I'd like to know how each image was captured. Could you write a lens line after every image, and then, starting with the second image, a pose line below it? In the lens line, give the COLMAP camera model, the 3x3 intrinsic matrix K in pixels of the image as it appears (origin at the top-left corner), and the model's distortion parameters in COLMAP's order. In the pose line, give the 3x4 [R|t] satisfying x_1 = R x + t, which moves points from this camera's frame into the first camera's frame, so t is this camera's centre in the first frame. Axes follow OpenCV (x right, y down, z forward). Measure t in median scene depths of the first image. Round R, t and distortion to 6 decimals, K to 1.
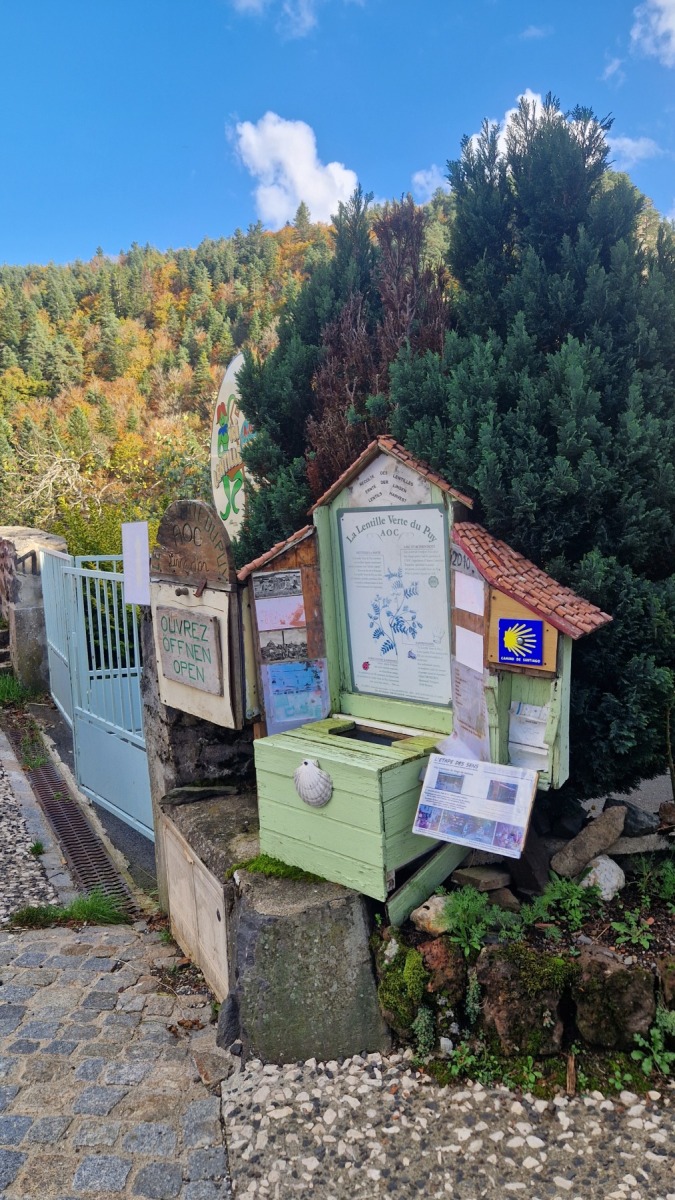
lens RADIAL K [[792.1, 0, 337.4], [0, 792.1, 611.4], [0, 0, 1]] dist [0.084124, -0.003183]
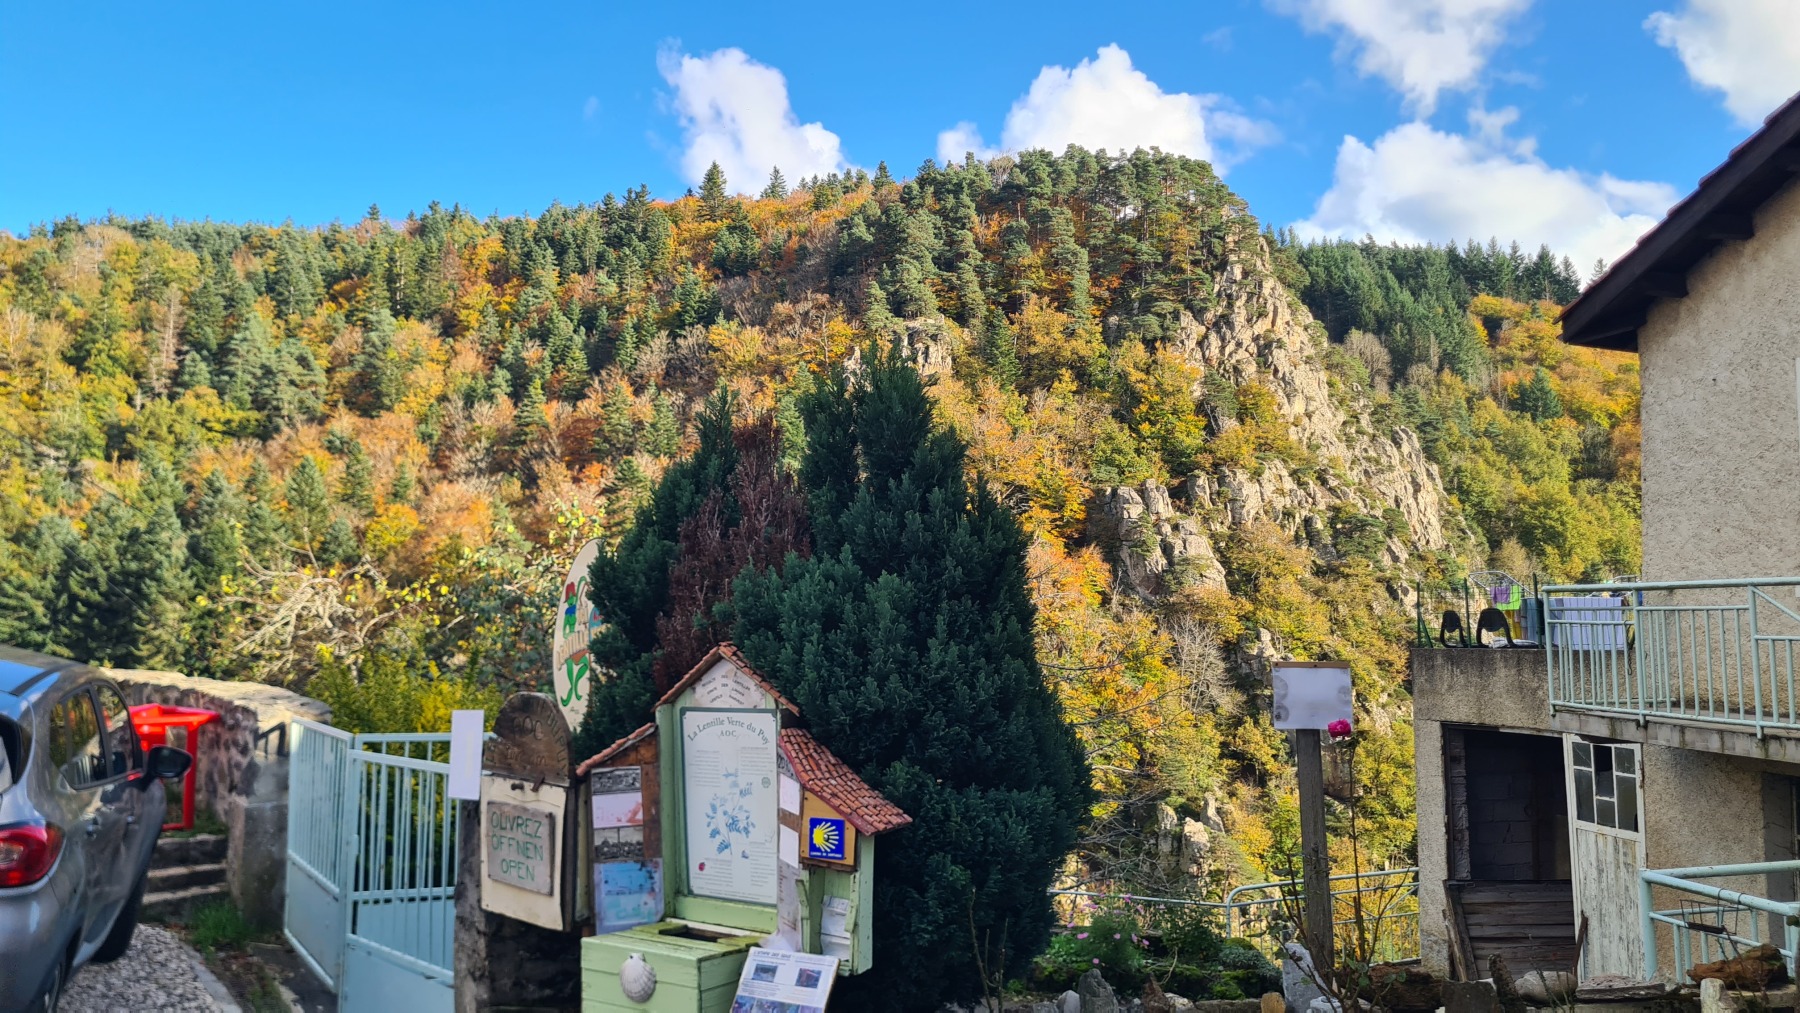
lens RADIAL K [[1366.7, 0, 881.5], [0, 1366.7, 548.8], [0, 0, 1]] dist [0.047194, 0.002093]
pose [[0.994798, 0.042314, 0.092667, 0.085993], [-0.023037, 0.979532, -0.199966, 0.017538], [-0.099232, 0.196791, 0.975411, -0.793666]]
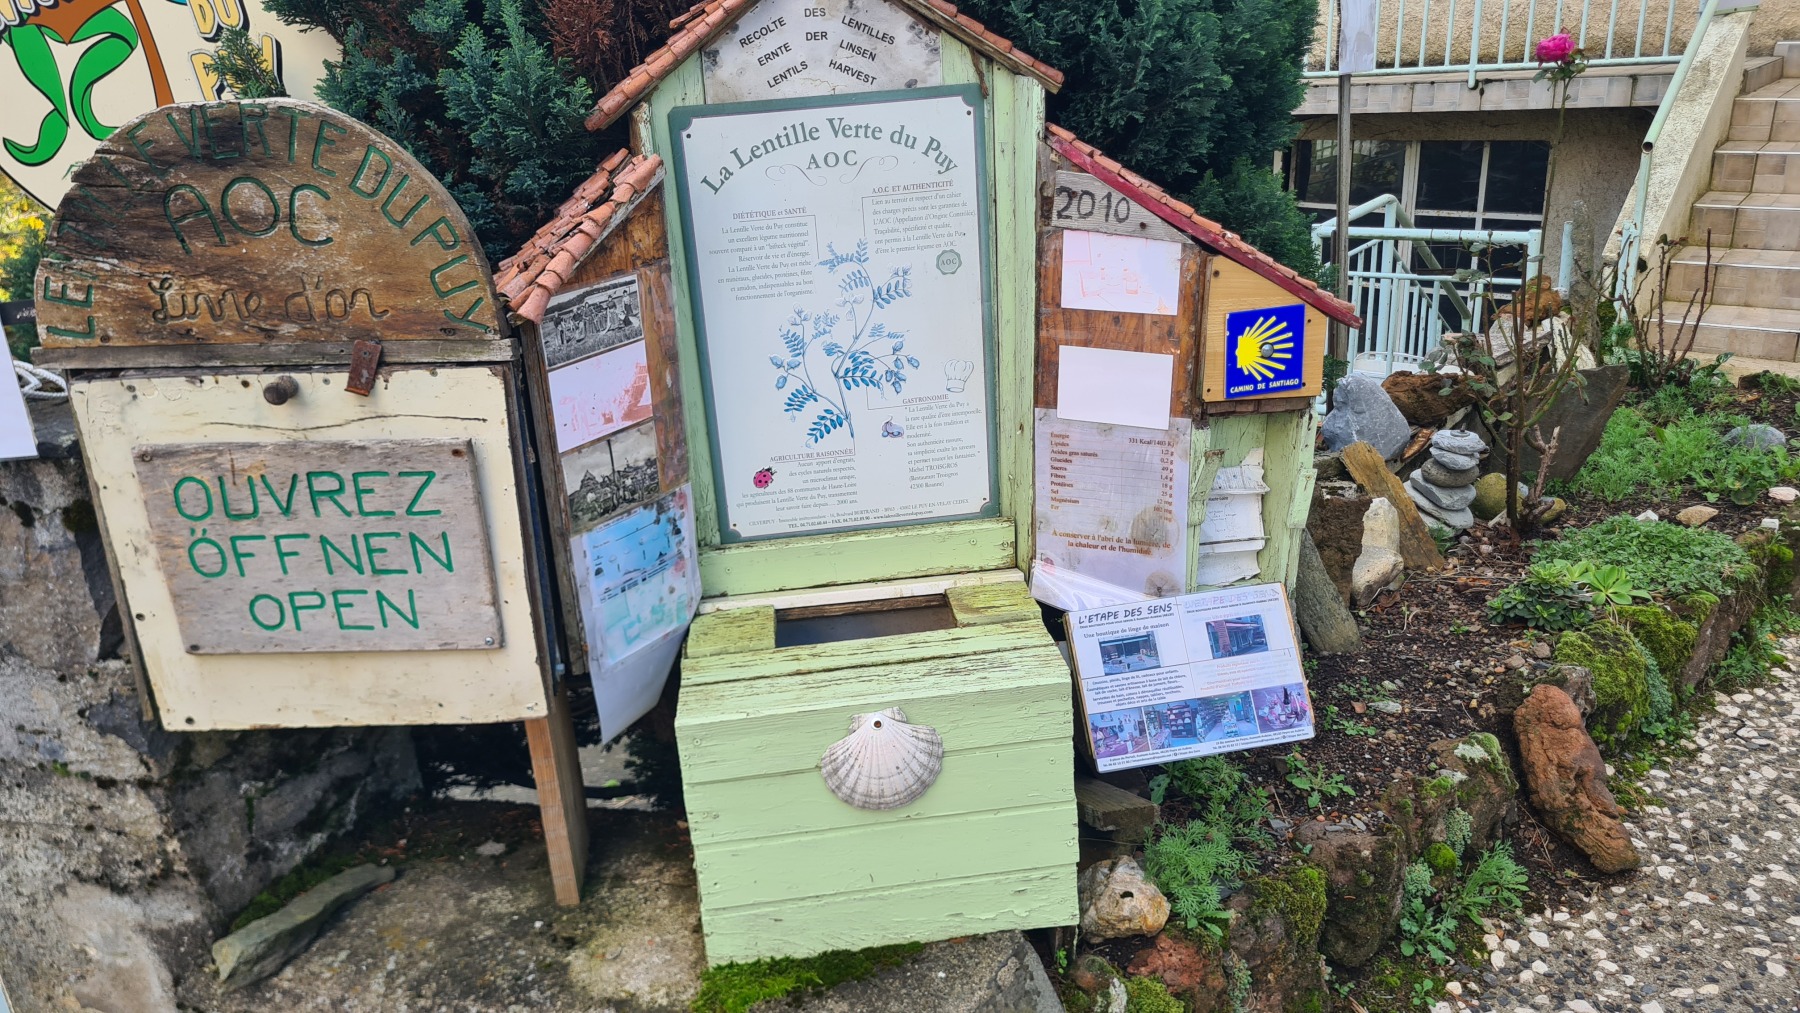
lens RADIAL K [[1366.7, 0, 883.7], [0, 1366.7, 530.4], [0, 0, 1]] dist [0.047194, 0.002093]
pose [[0.673615, -0.259740, 0.691938, -0.463214], [0.135462, 0.963742, 0.229895, -0.070275], [-0.726562, -0.061129, 0.684376, 0.441946]]
